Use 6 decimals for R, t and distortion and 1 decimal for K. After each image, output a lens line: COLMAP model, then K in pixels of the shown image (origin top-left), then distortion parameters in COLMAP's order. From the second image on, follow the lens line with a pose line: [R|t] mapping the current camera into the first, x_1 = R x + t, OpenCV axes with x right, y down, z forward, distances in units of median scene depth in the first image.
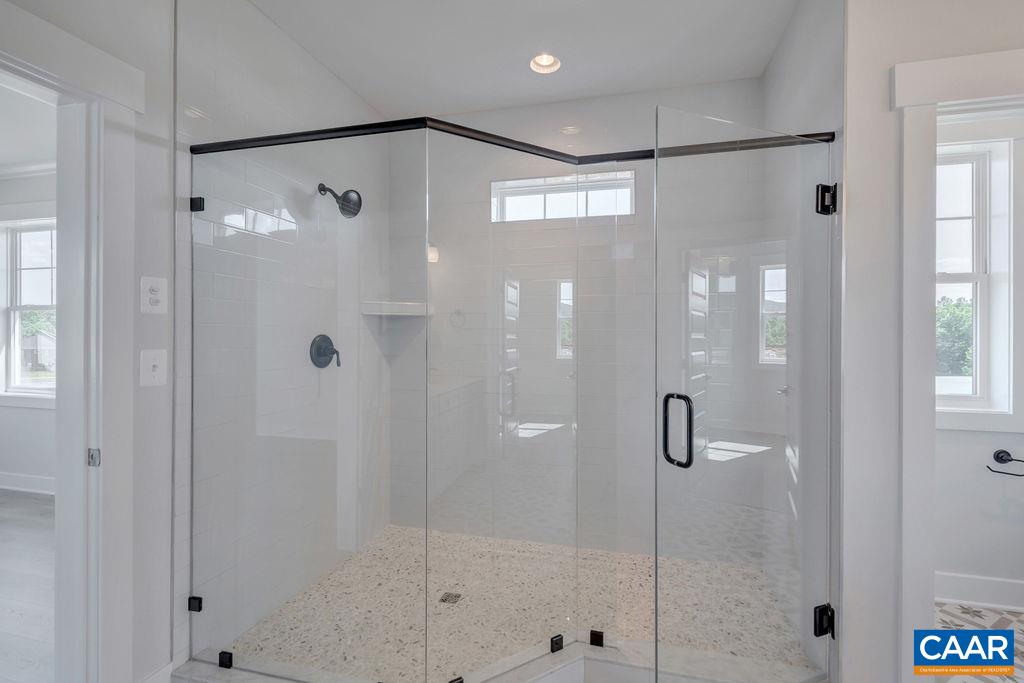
lens RADIAL K [[474.6, 0, 505.5], [0, 474.6, 334.3], [0, 0, 1]] dist [0.011714, 0.000180]
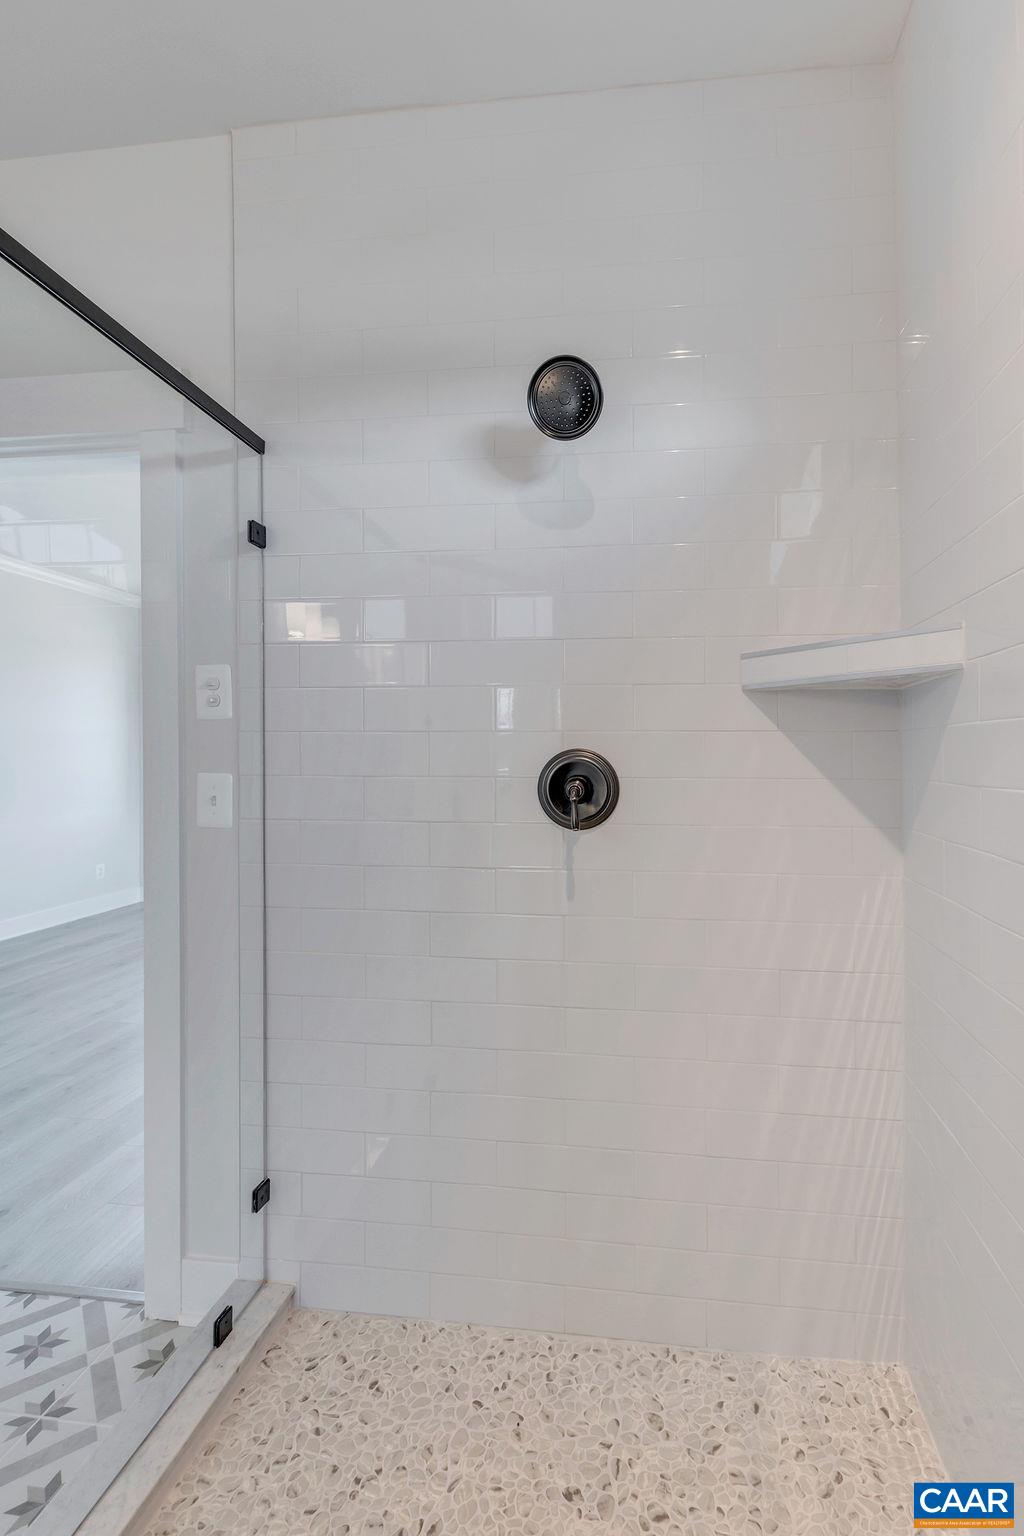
lens RADIAL K [[708.0, 0, 512.0], [0, 708.0, 768.0], [0, 0, 1]] dist [0.000286, 0.000032]
pose [[0.170370, 0.000955, -0.985380, 0.302128], [-0.000258, 1.000000, 0.000925, 0.023245], [0.985380, 0.000097, 0.170370, 1.223969]]
